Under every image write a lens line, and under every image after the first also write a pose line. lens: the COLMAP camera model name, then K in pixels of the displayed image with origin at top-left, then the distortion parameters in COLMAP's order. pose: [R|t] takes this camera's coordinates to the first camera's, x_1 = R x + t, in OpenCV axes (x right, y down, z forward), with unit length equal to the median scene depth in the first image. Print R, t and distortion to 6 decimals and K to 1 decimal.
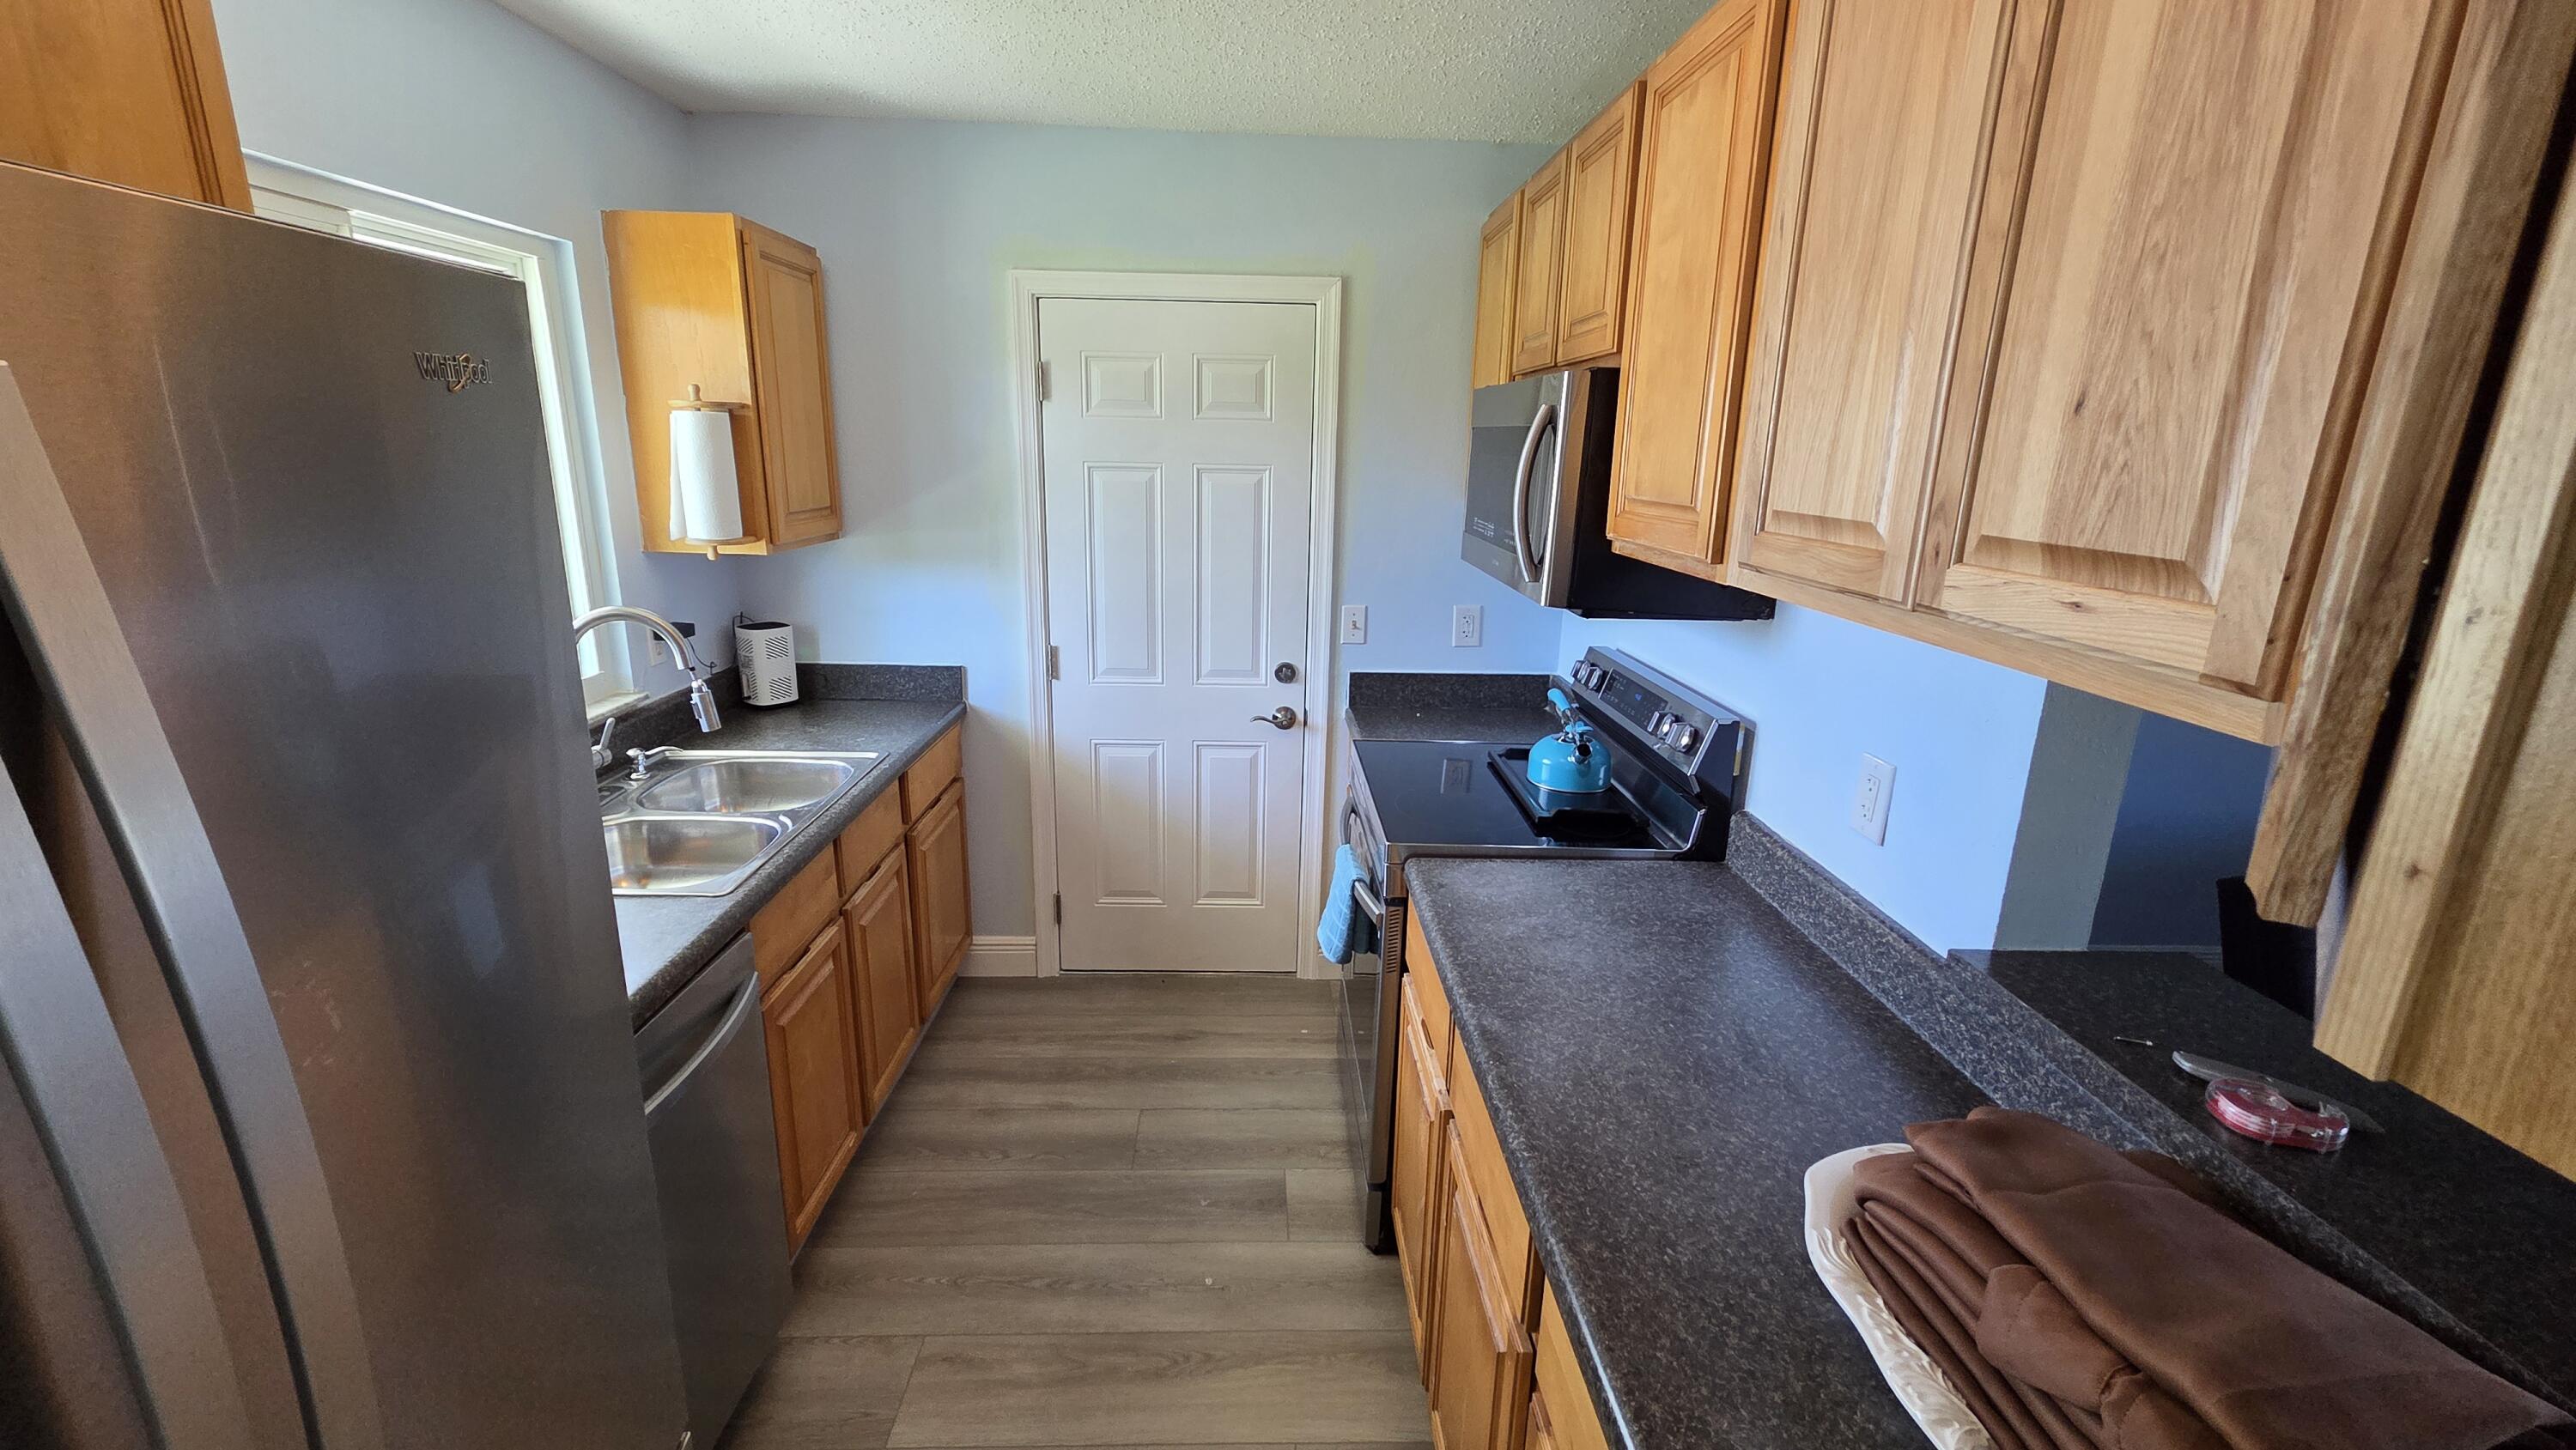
lens RADIAL K [[1056.1, 0, 1280.0], [0, 1056.1, 729.8], [0, 0, 1]] dist [-0.000985, -0.000231]
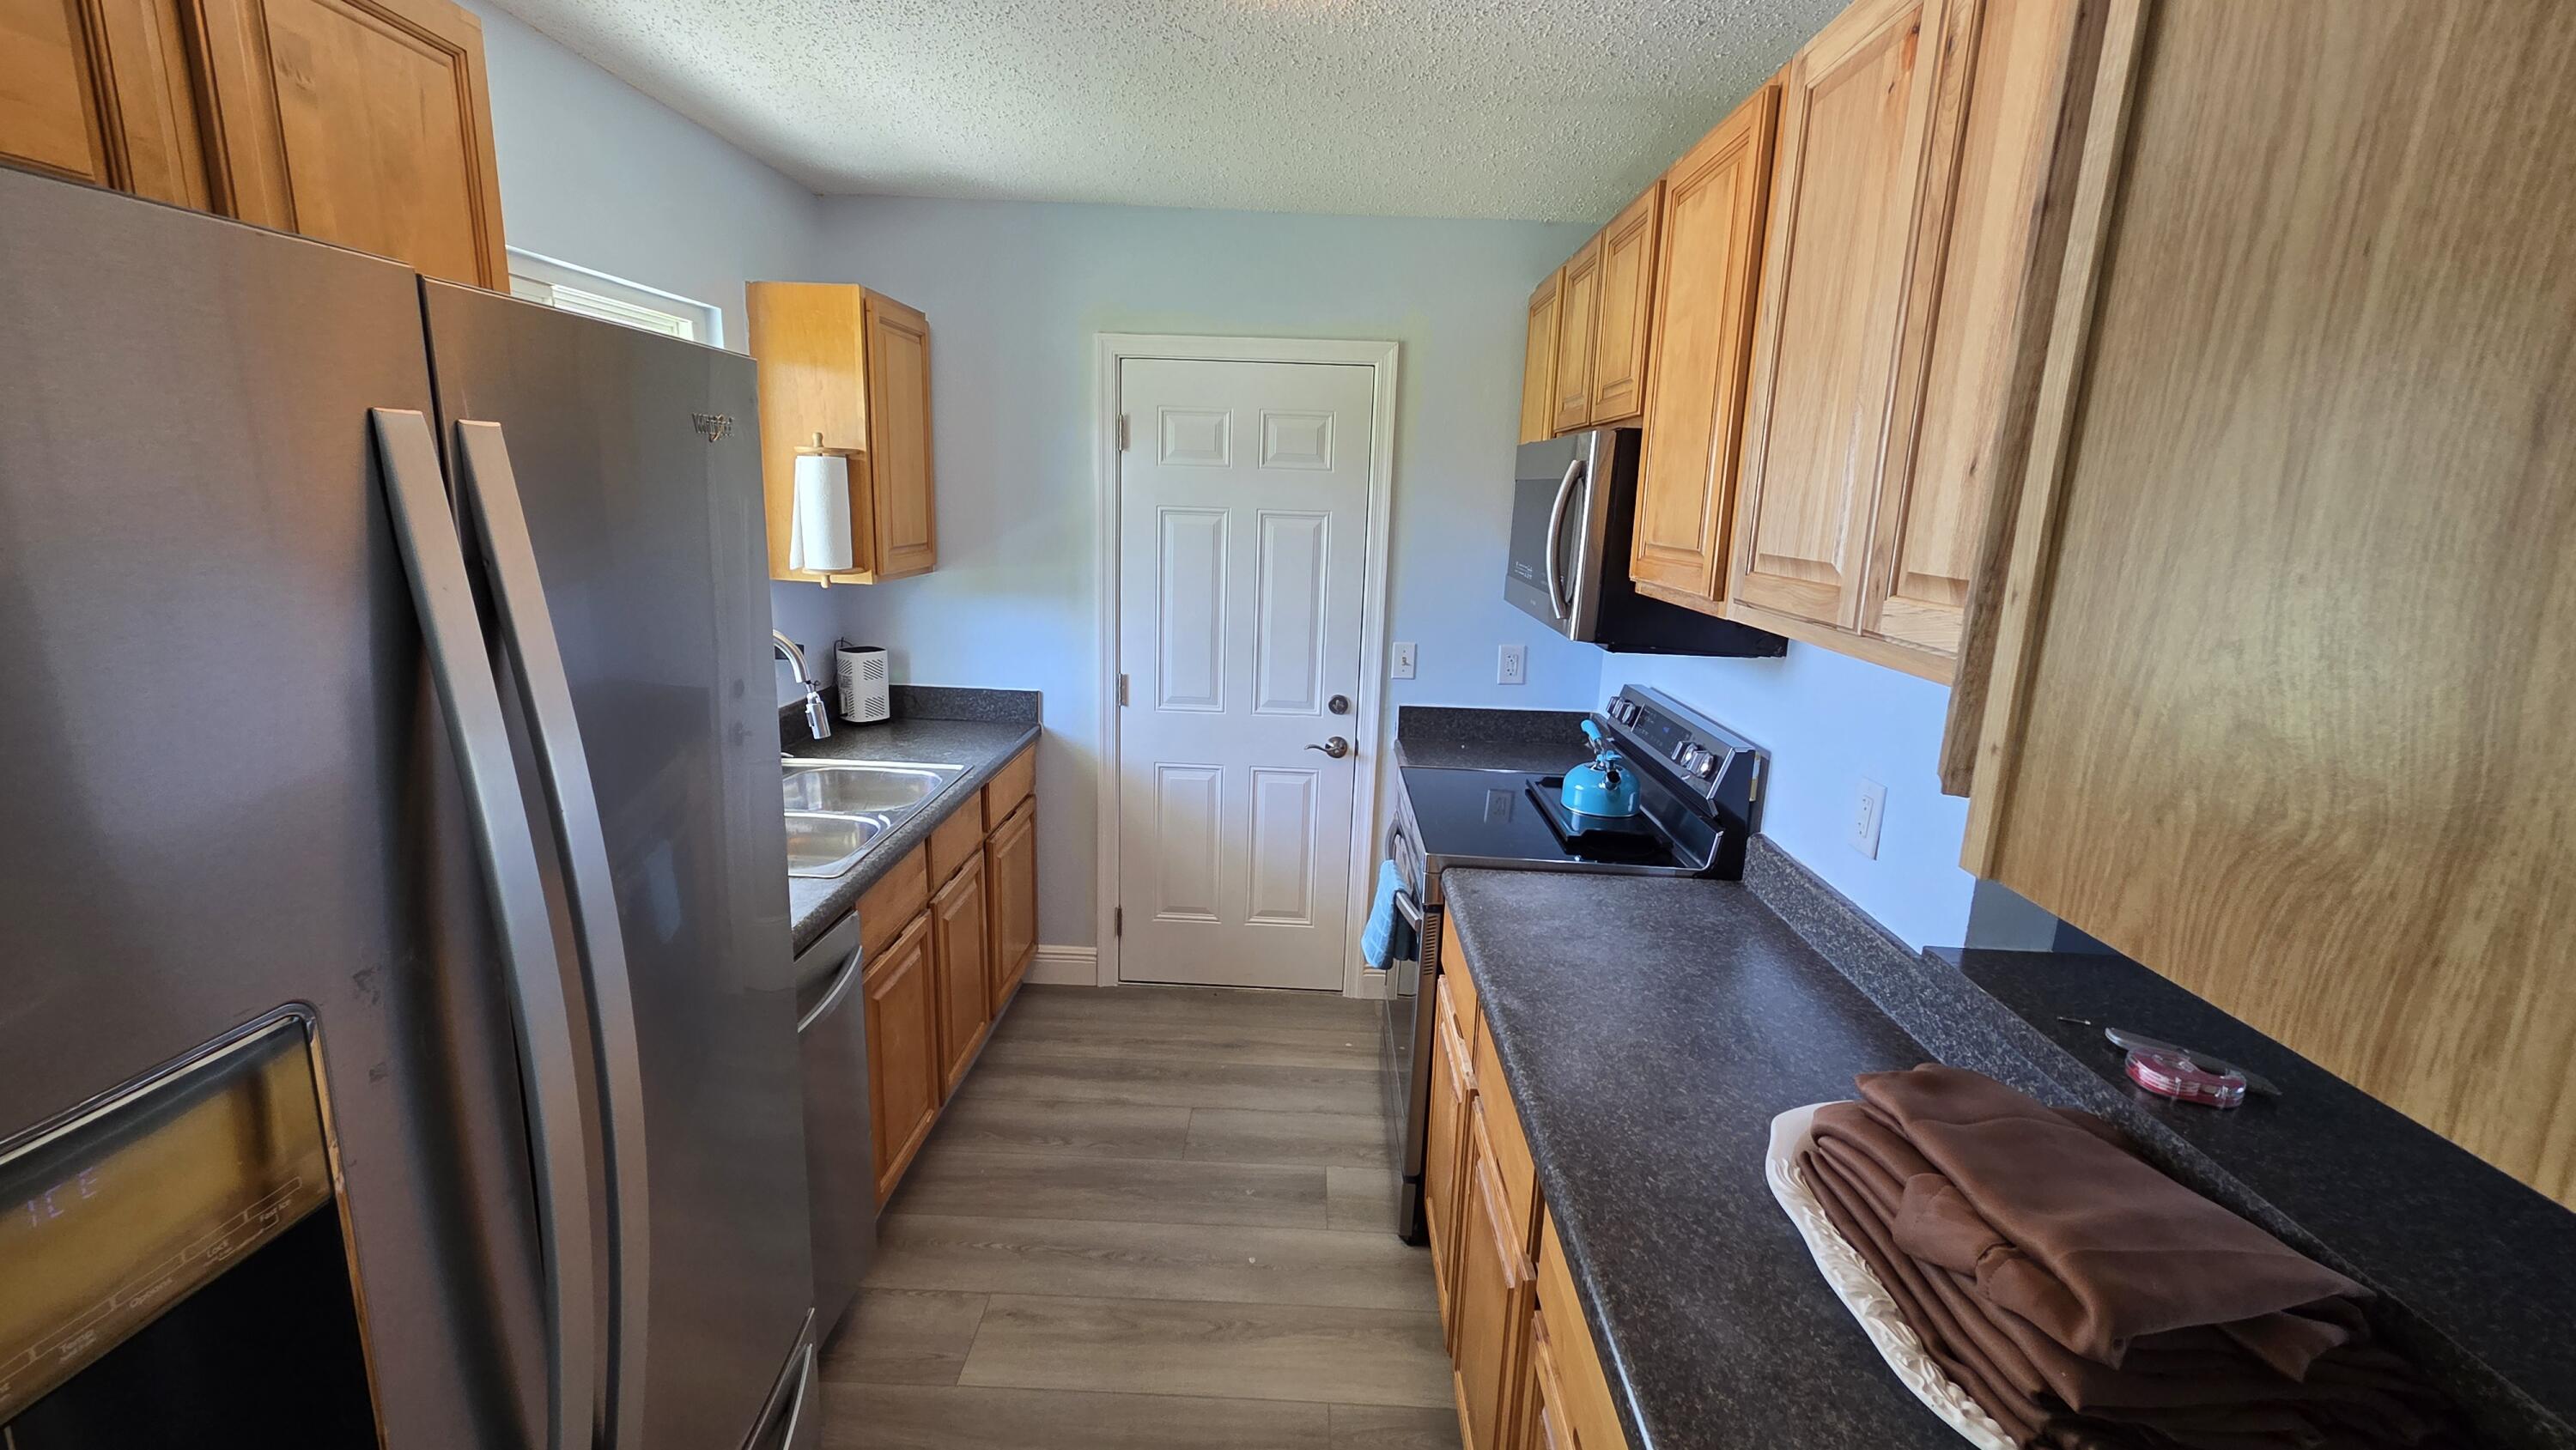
lens RADIAL K [[1056.1, 0, 1289.7], [0, 1056.1, 717.8], [0, 0, 1]] dist [-0.000985, -0.000231]
pose [[0.998757, 0.023437, -0.043980, 0.005287], [-0.025810, 0.998196, -0.054208, 0.031110], [0.042630, 0.055275, 0.997561, -0.108435]]
